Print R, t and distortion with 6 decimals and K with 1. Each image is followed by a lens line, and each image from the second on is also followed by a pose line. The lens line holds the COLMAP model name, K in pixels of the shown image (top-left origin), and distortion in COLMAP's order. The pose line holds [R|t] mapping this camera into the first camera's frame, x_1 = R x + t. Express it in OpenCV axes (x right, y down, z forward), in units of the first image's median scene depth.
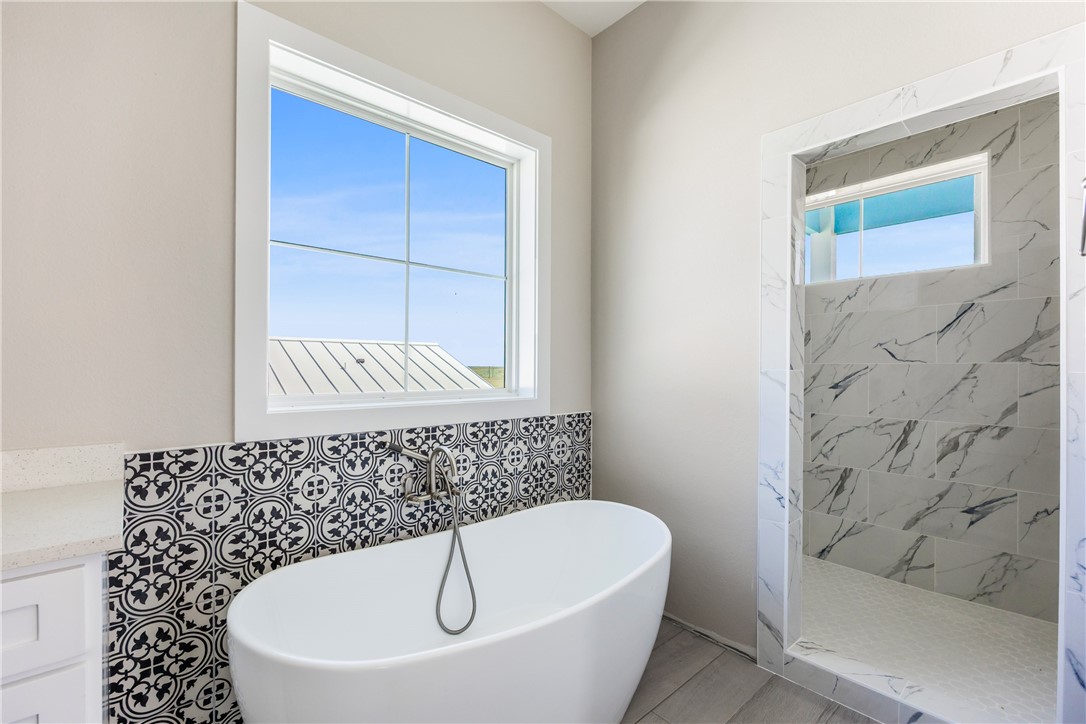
lens RADIAL K [[468.9, 0, 542.1], [0, 468.9, 368.4], [0, 0, 1]] dist [-0.007497, -0.000473]
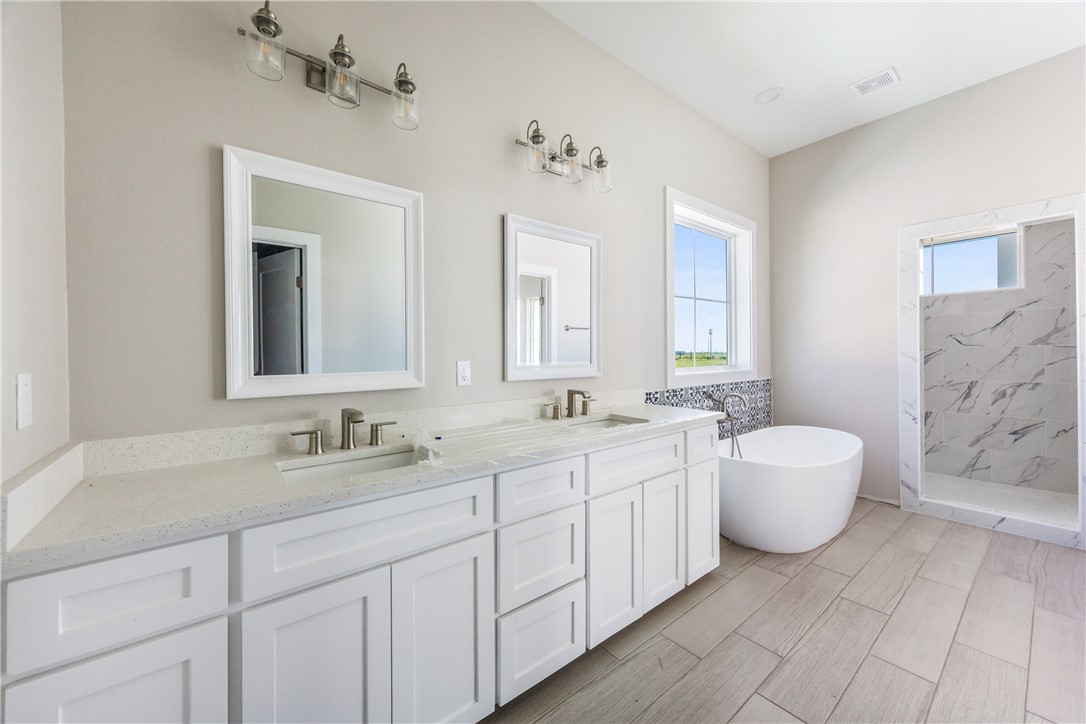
lens RADIAL K [[410.6, 0, 538.4], [0, 410.6, 354.8], [0, 0, 1]] dist [0.002199, -0.001203]
pose [[0.998130, -0.015810, -0.059040, -0.756050], [0.015869, 0.999874, 0.000528, -0.008289], [0.059024, -0.001464, 0.998256, -0.628469]]
